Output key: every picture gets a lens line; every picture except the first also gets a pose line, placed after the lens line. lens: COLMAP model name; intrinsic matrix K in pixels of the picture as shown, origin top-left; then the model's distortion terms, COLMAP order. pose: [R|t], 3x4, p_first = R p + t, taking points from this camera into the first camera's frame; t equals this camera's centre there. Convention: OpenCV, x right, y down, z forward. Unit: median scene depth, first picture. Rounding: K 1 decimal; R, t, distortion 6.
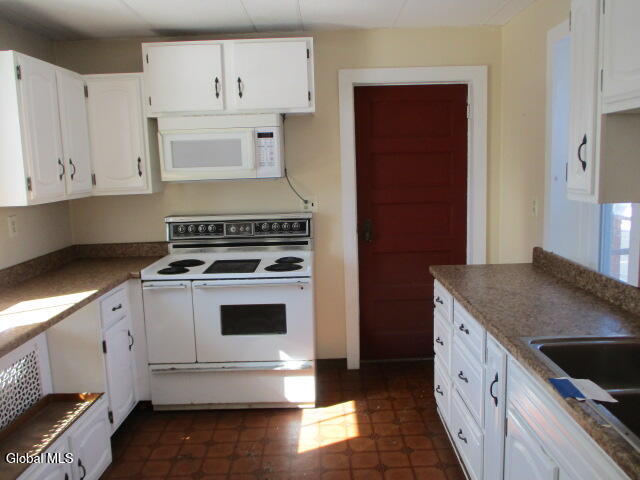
lens RADIAL K [[529.6, 0, 322.2], [0, 529.6, 226.6], [0, 0, 1]] dist [-0.034785, 0.024021]
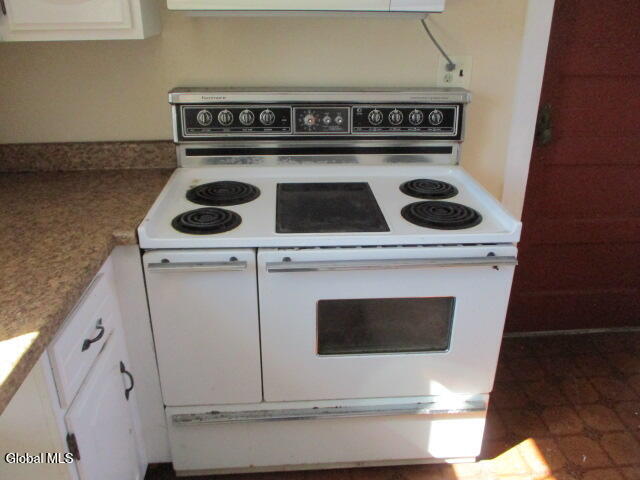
lens RADIAL K [[529.6, 0, 322.2], [0, 529.6, 226.6], [0, 0, 1]] dist [-0.034785, 0.024021]
pose [[0.996255, 0.006547, 0.086210, -0.200419], [-0.030118, 0.960951, 0.275073, -0.036210], [-0.081043, -0.276640, 0.957550, 0.499835]]
